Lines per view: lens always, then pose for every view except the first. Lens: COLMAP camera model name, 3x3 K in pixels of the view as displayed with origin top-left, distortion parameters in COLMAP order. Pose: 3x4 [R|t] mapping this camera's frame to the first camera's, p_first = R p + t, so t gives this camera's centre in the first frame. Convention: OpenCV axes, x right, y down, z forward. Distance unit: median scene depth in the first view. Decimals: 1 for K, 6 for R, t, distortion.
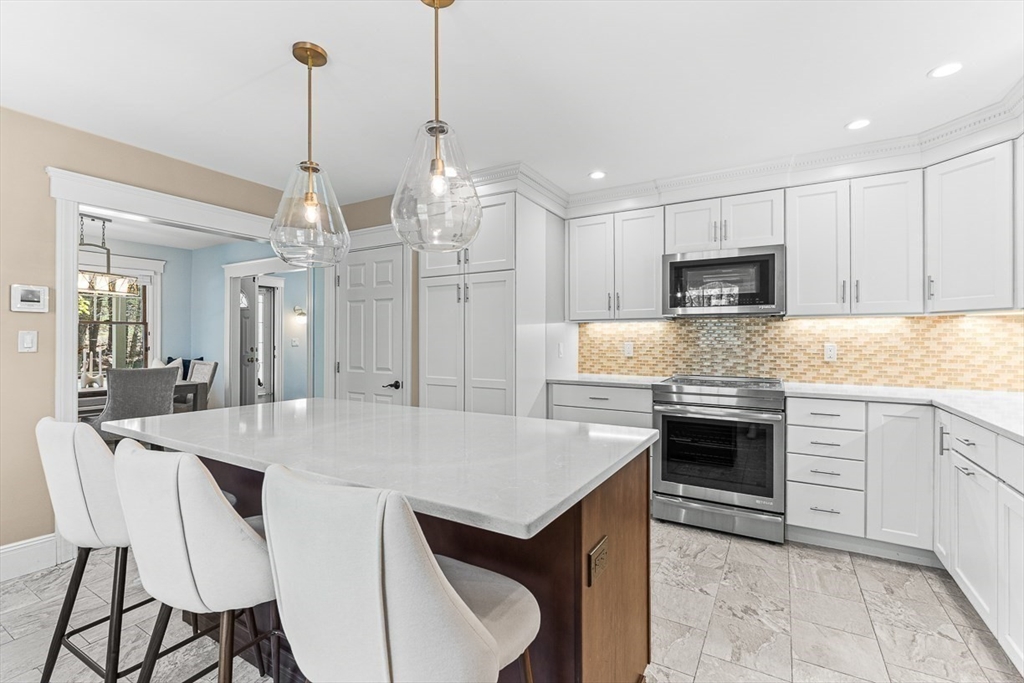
lens RADIAL K [[454.4, 0, 512.0], [0, 454.4, 341.5], [0, 0, 1]] dist [-0.009302, 0.000109]
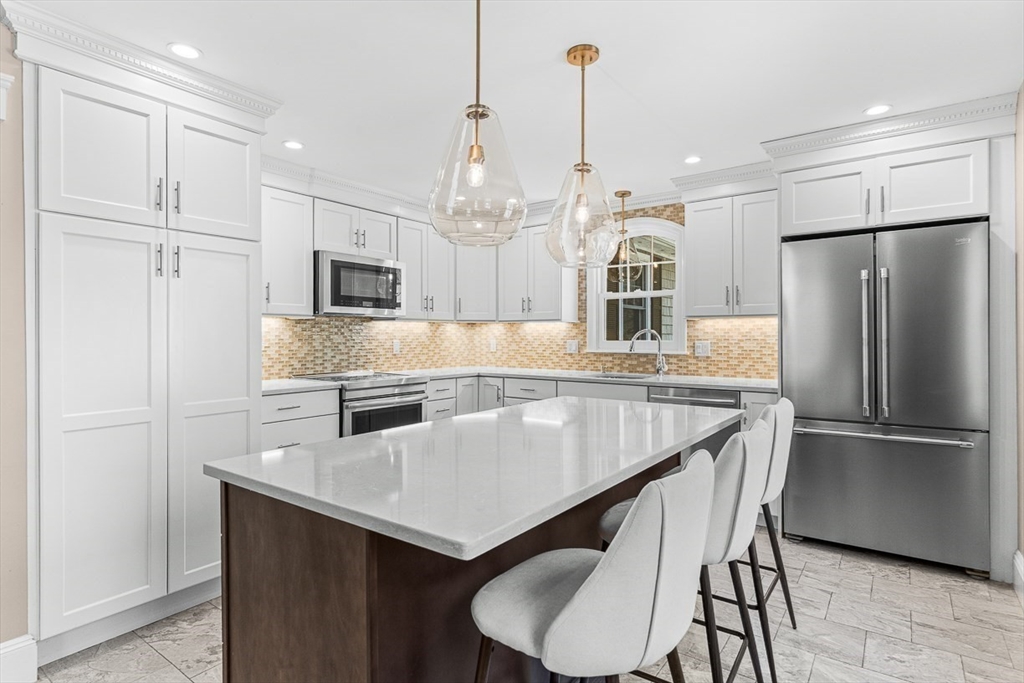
lens RADIAL K [[533.2, 0, 512.0], [0, 533.2, 341.5], [0, 0, 1]] dist [0.001389, 0.000152]
pose [[0.097682, -0.011905, 0.995146, -0.755456], [0.005738, 0.999919, 0.011399, -0.007092], [-0.995201, 0.004597, 0.097742, 0.486276]]
